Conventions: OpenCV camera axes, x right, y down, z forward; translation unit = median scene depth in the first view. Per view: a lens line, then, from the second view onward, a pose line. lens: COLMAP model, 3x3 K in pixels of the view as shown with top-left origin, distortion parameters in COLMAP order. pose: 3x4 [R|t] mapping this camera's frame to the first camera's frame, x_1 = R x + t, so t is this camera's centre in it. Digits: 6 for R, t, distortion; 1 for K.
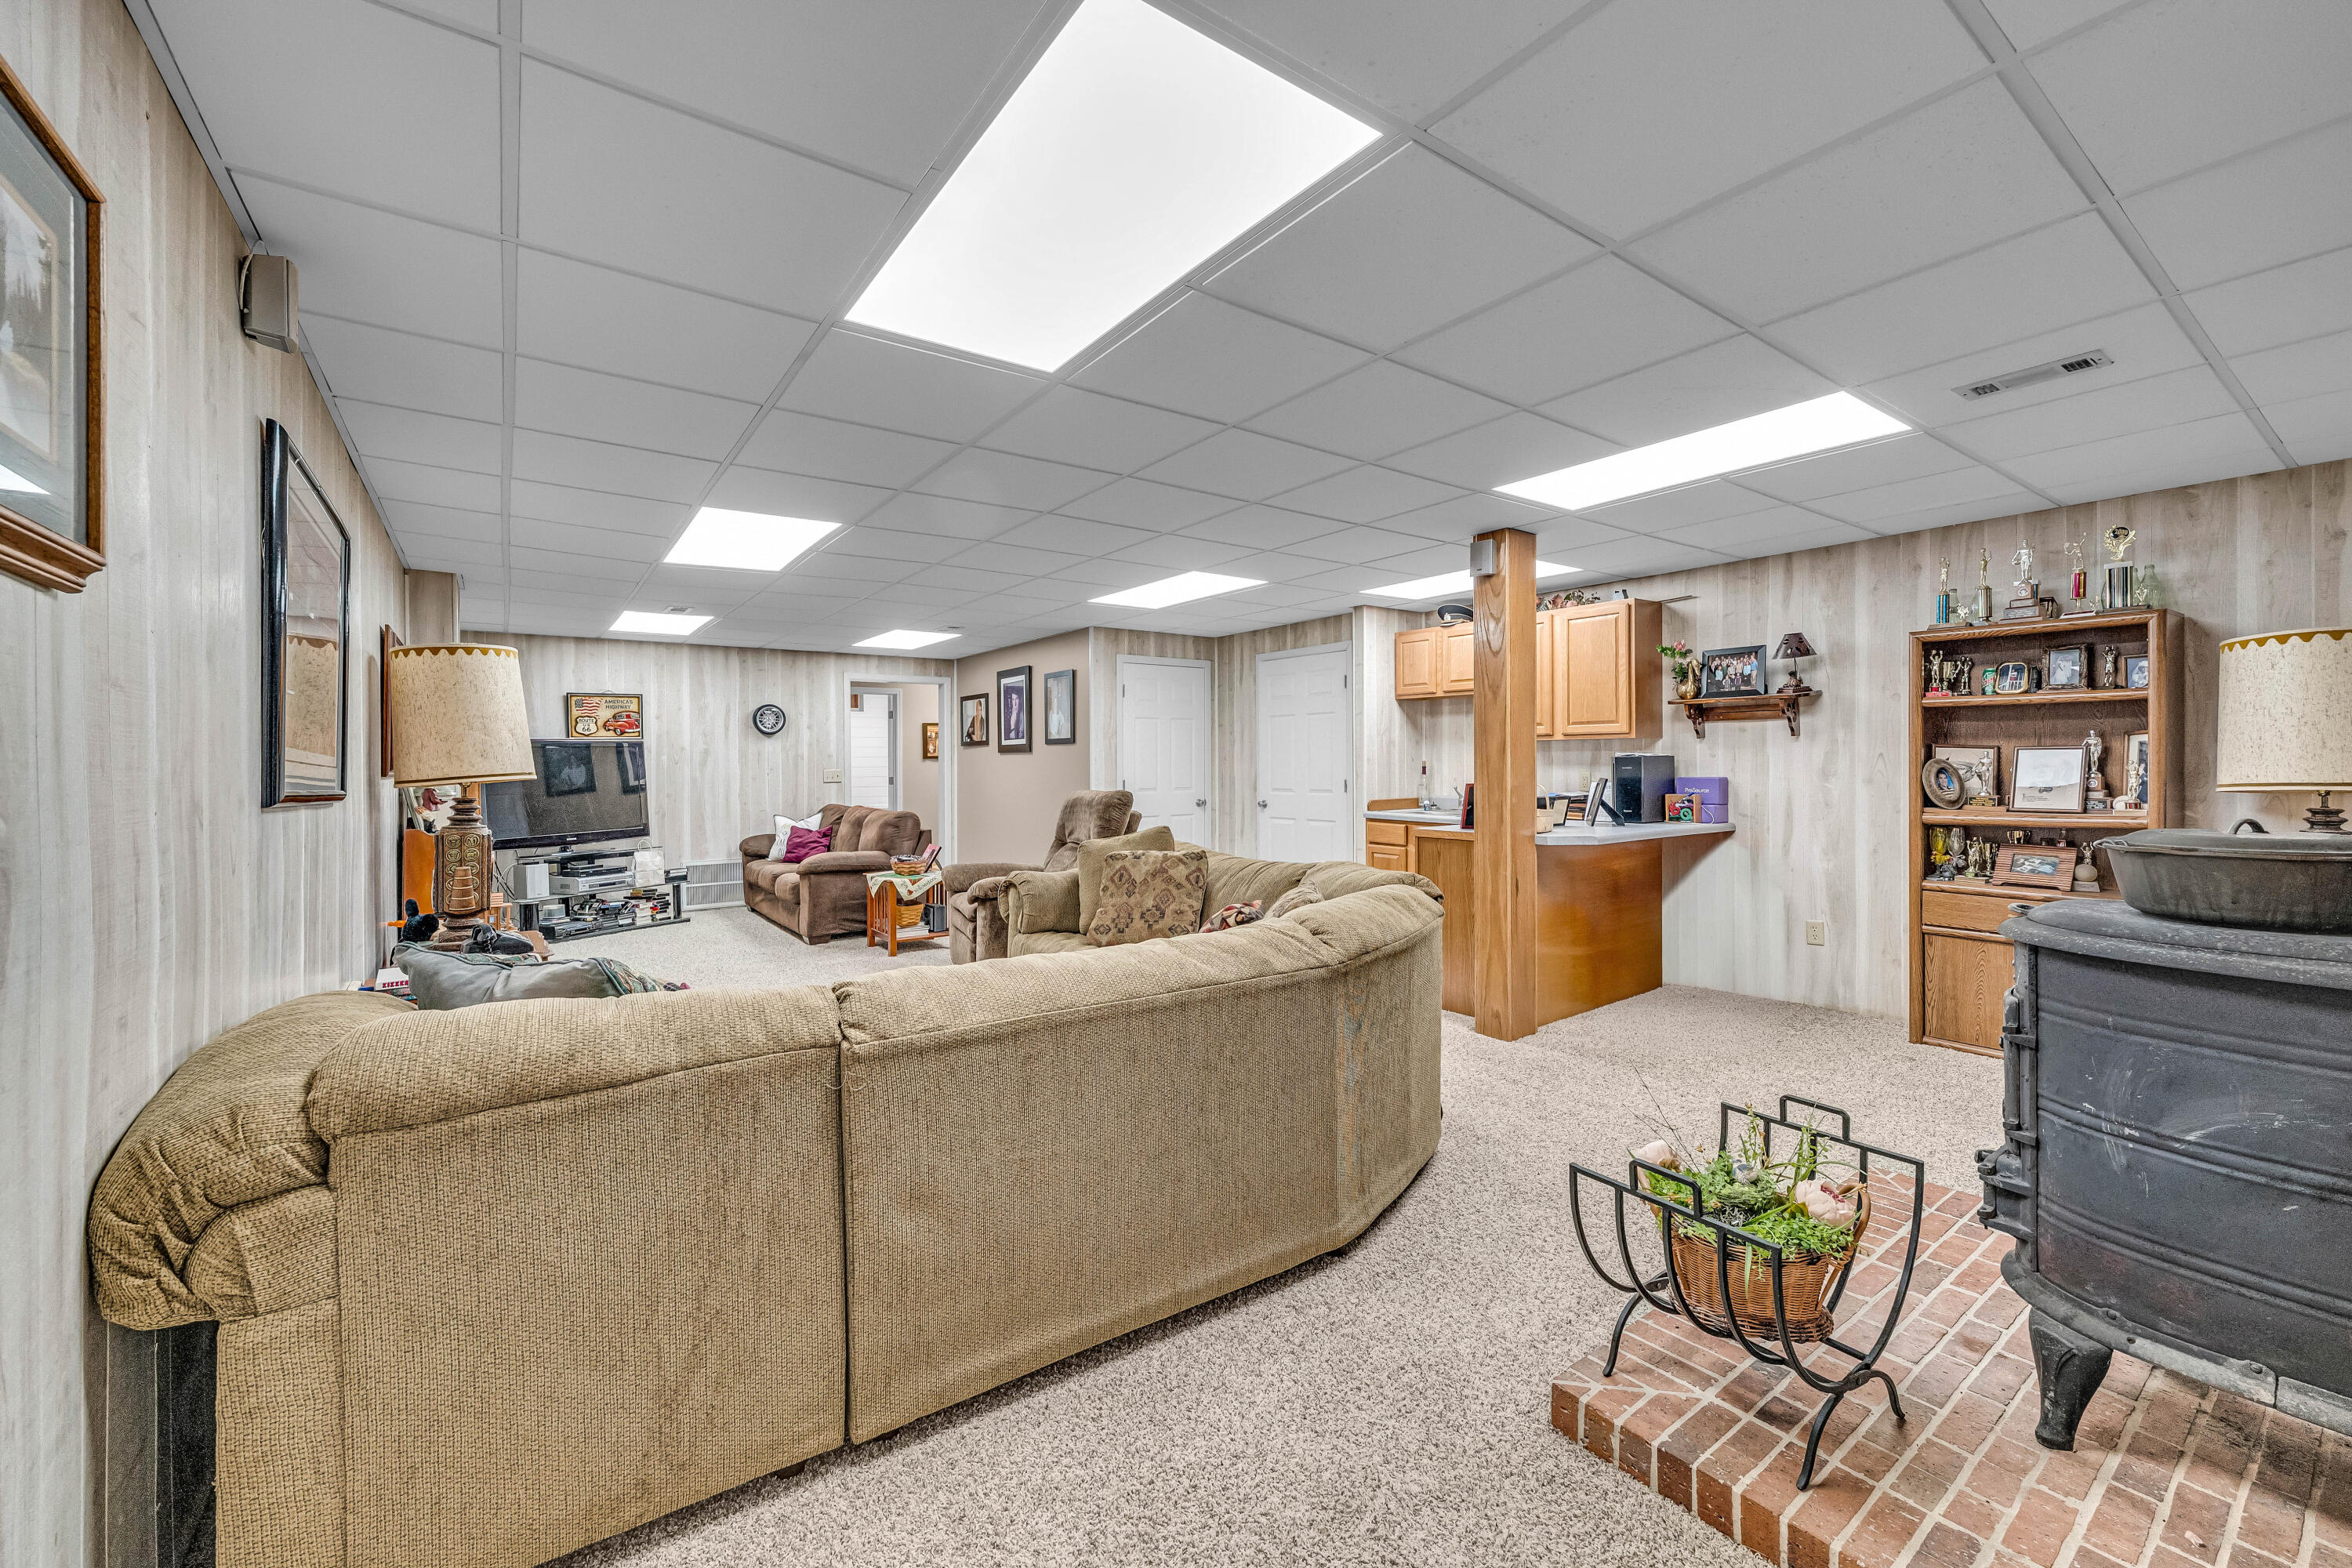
lens RADIAL K [[937.8, 0, 1172.3], [0, 937.8, 768.5], [0, 0, 1]] dist [0.000350, -0.000118]
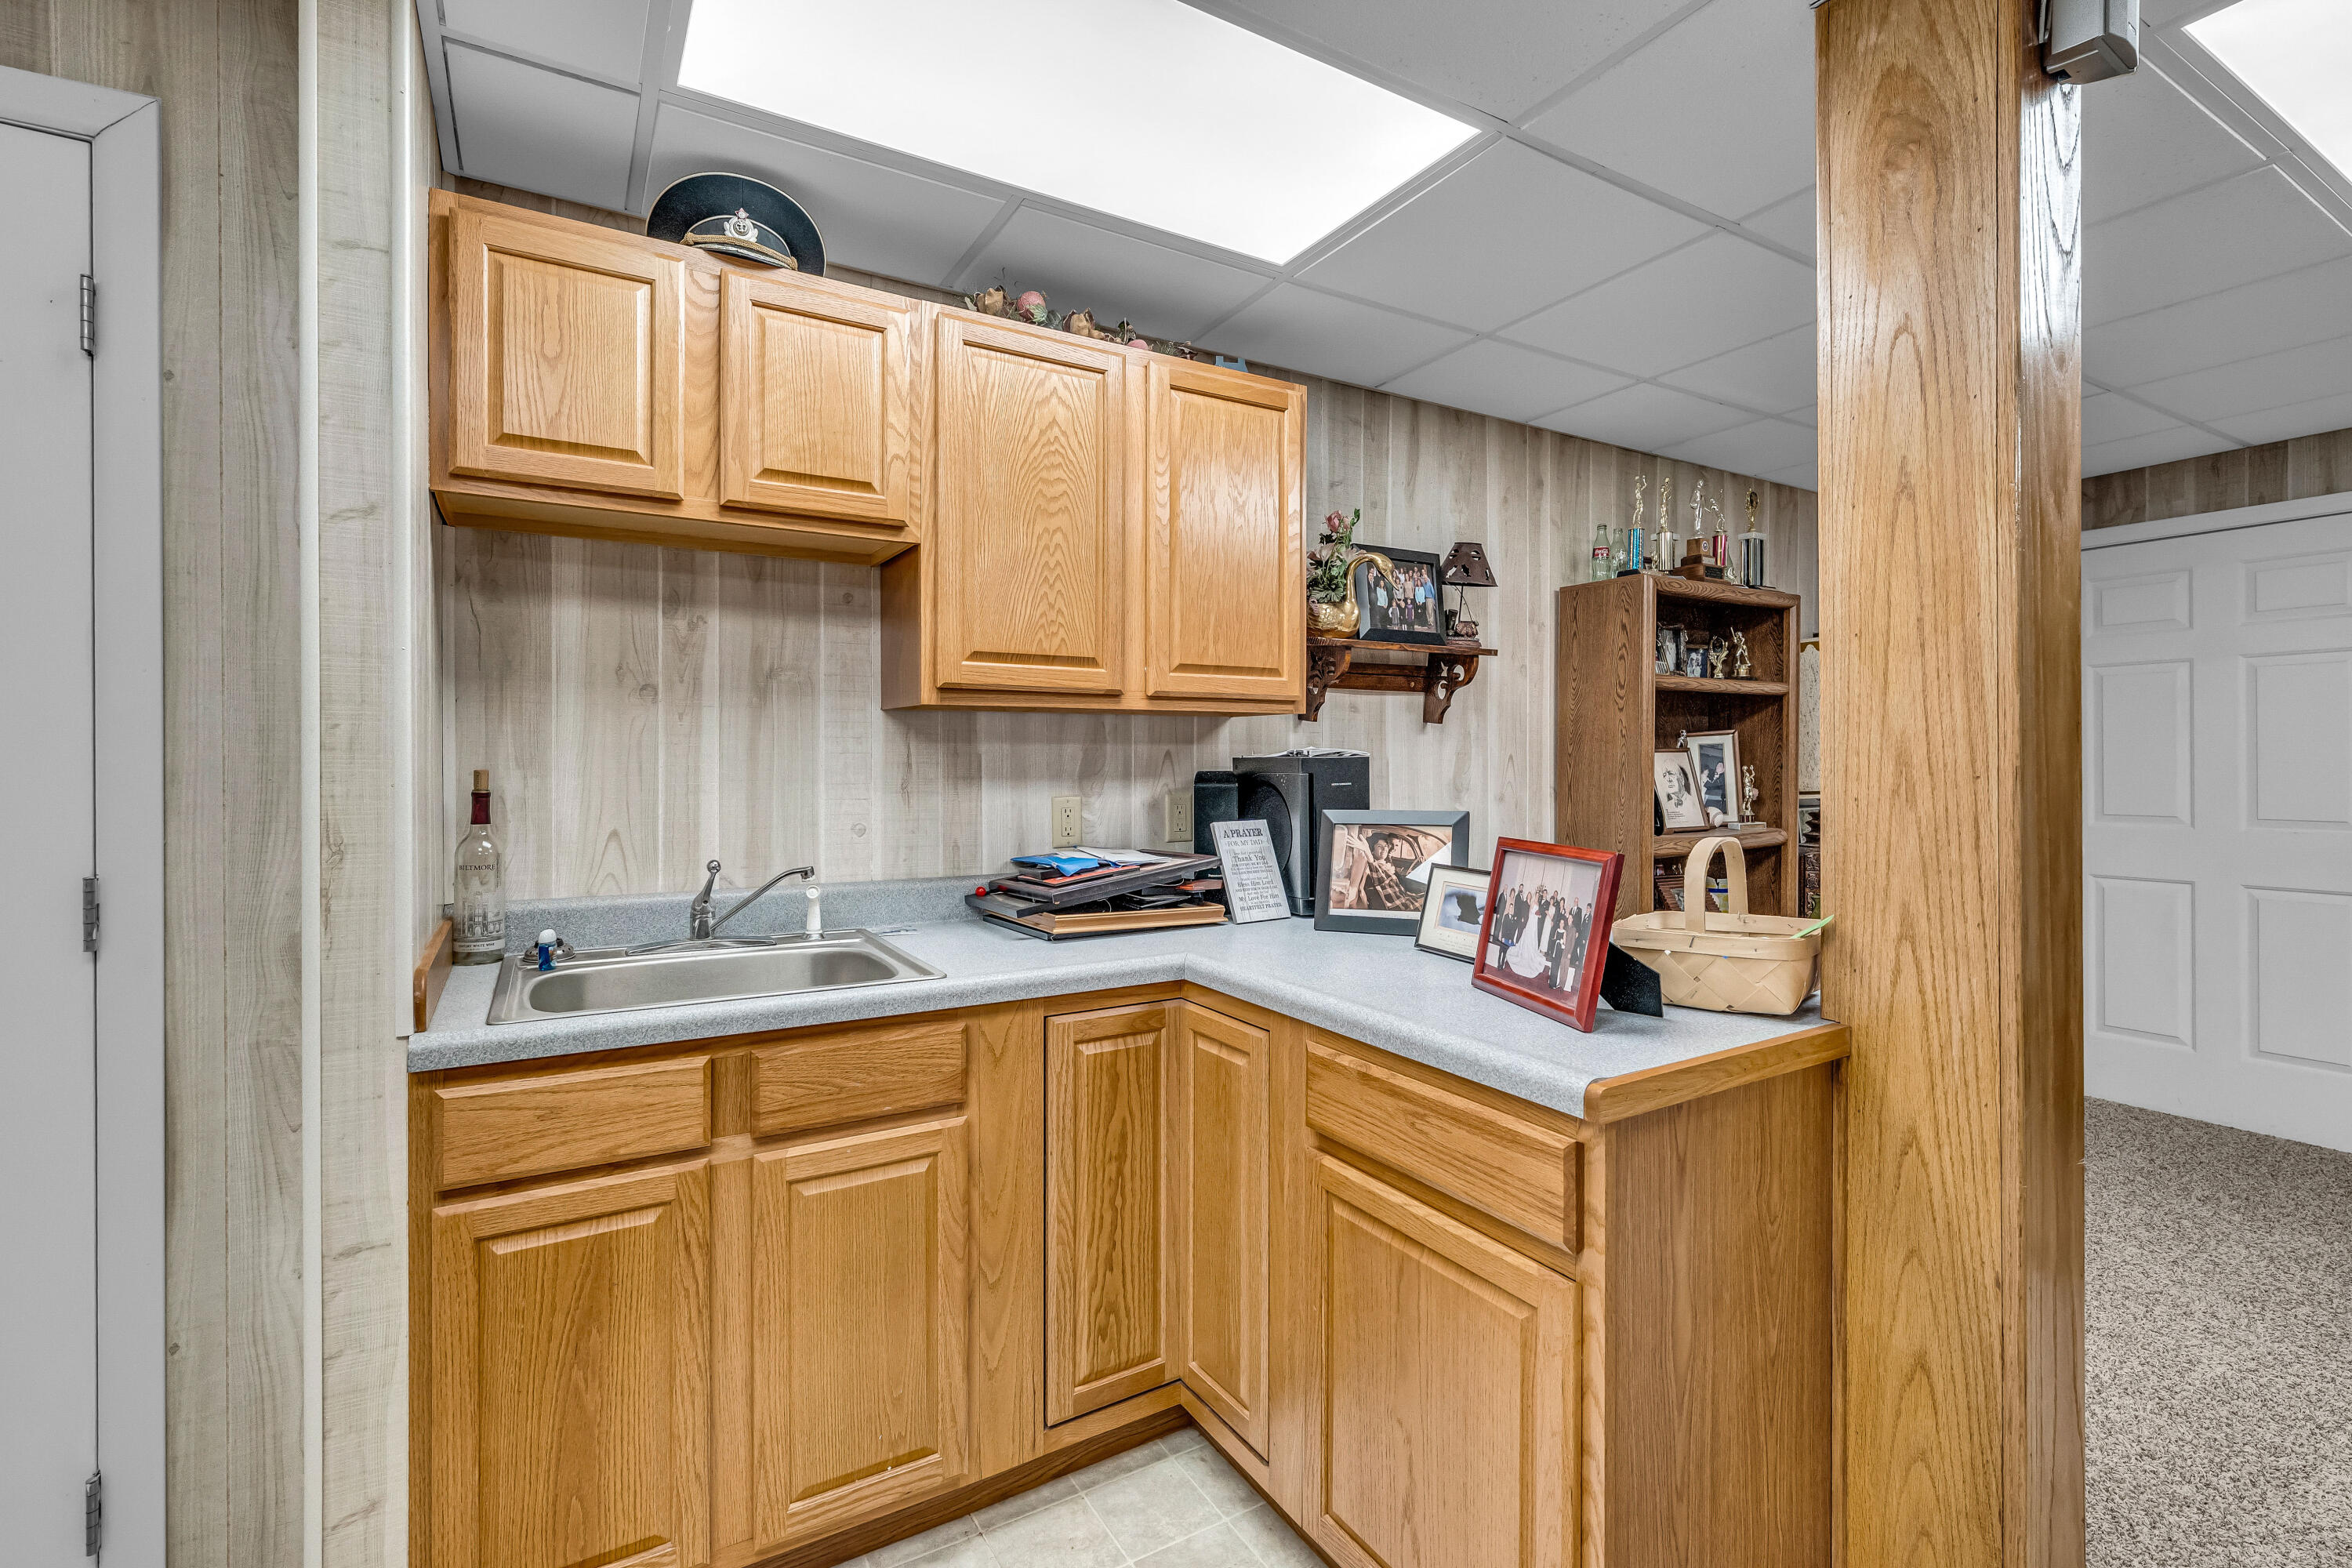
lens RADIAL K [[1046.9, 0, 1169.9], [0, 1046.9, 761.2], [0, 0, 1]] dist [-0.000242, 0.000640]
pose [[0.088908, 0.000278, 0.996040, 0.012928], [0.007639, 0.999970, -0.000961, -0.011953], [-0.996011, 0.007694, 0.088904, 1.084610]]
